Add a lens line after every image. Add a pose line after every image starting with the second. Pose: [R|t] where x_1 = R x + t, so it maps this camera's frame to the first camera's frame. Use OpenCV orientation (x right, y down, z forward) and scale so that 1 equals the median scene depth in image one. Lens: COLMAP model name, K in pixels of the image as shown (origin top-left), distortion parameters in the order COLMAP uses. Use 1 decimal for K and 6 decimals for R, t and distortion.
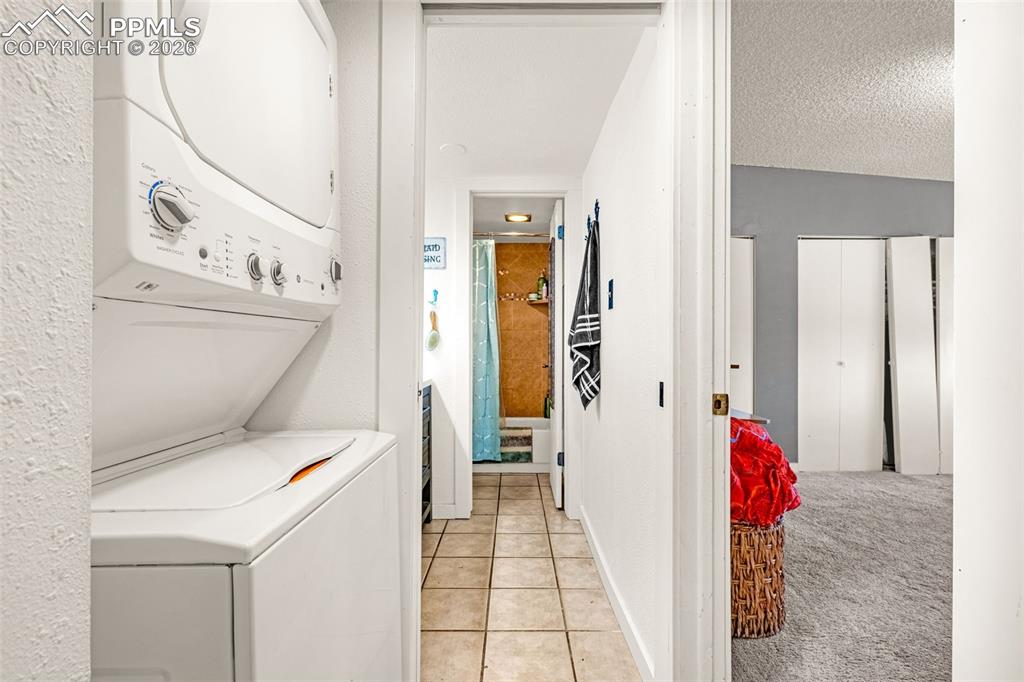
lens RADIAL K [[448.0, 0, 512.0], [0, 448.0, 341.0], [0, 0, 1]] dist [-0.000064, 0.000013]
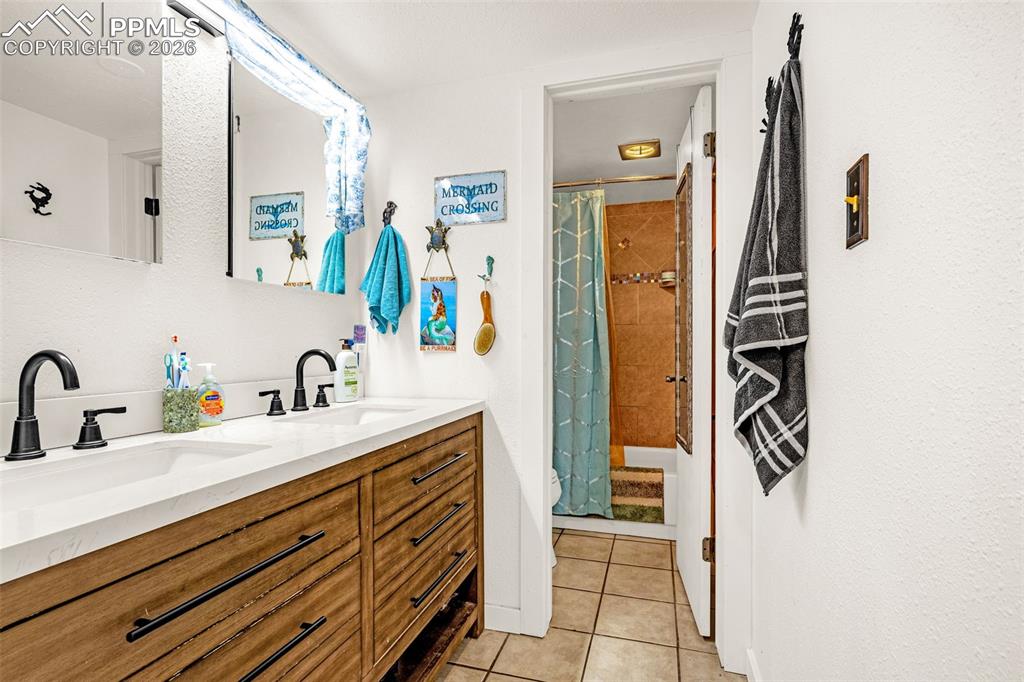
lens RADIAL K [[474.0, 0, 512.0], [0, 474.0, 341.0], [0, 0, 1]] dist [-0.008586, -0.000151]
pose [[0.957653, -0.000853, -0.287923, 0.045793], [0.001015, 0.999999, 0.000411, 0.002672], [0.287923, -0.000685, 0.957653, 0.382717]]
